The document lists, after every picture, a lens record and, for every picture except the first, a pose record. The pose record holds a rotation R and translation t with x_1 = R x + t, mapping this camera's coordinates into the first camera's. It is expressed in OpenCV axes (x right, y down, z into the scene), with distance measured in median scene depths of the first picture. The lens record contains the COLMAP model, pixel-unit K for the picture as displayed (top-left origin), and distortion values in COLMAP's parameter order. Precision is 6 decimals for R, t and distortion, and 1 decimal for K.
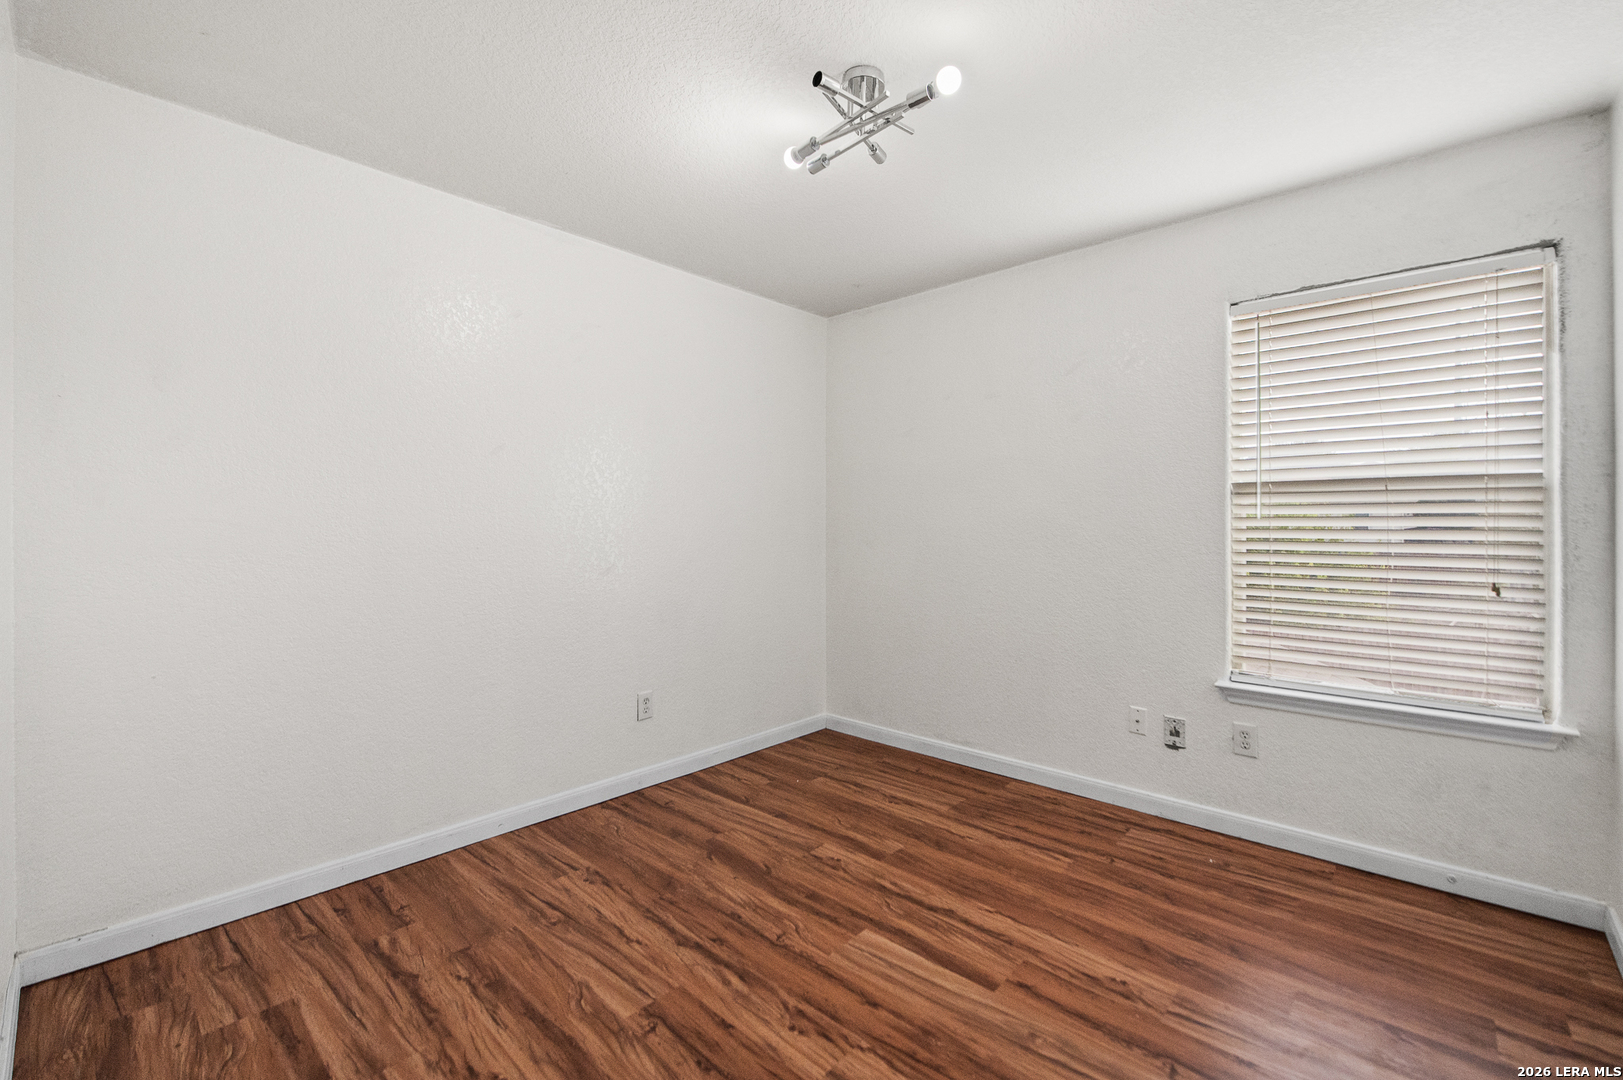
lens RADIAL K [[679.9, 0, 812.3], [0, 679.9, 533.3], [0, 0, 1]] dist [-0.006288, -0.001536]
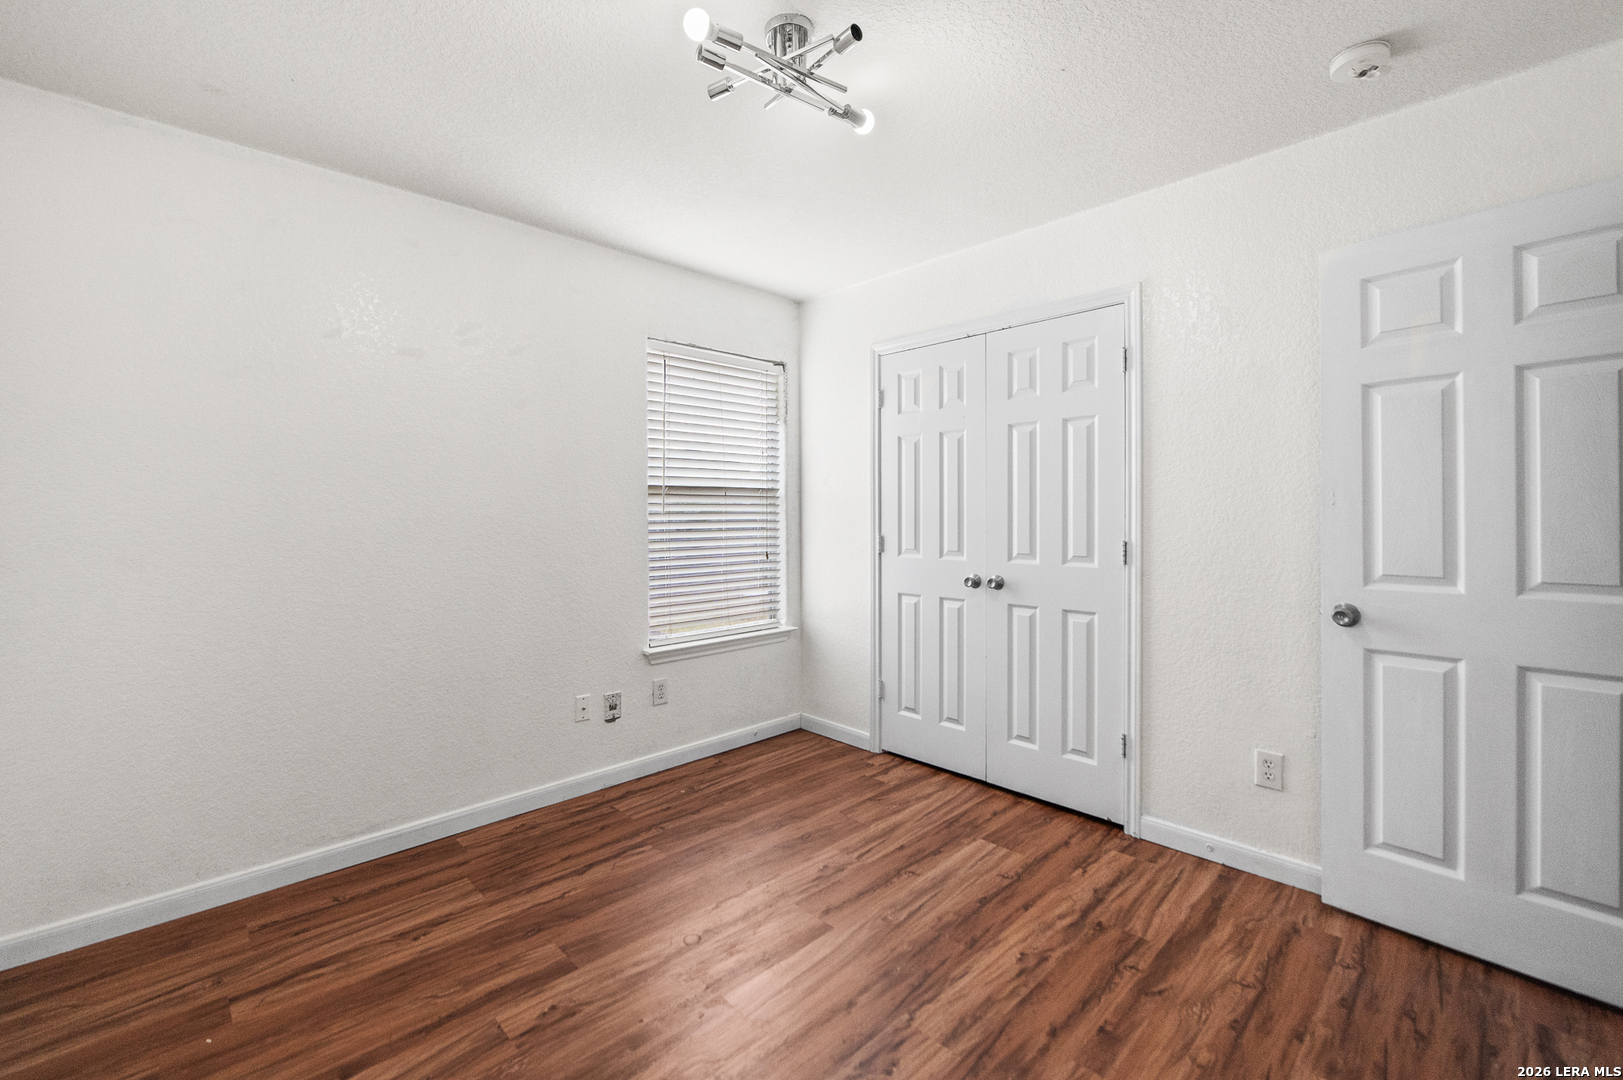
lens RADIAL K [[679.9, 0, 797.2], [0, 679.9, 526.5], [0, 0, 1]] dist [-0.006288, -0.001536]
pose [[0.073774, -0.016968, 0.997131, -0.476775], [0.020657, 0.999667, 0.015483, -0.010442], [-0.997061, 0.019456, 0.074100, 0.530978]]
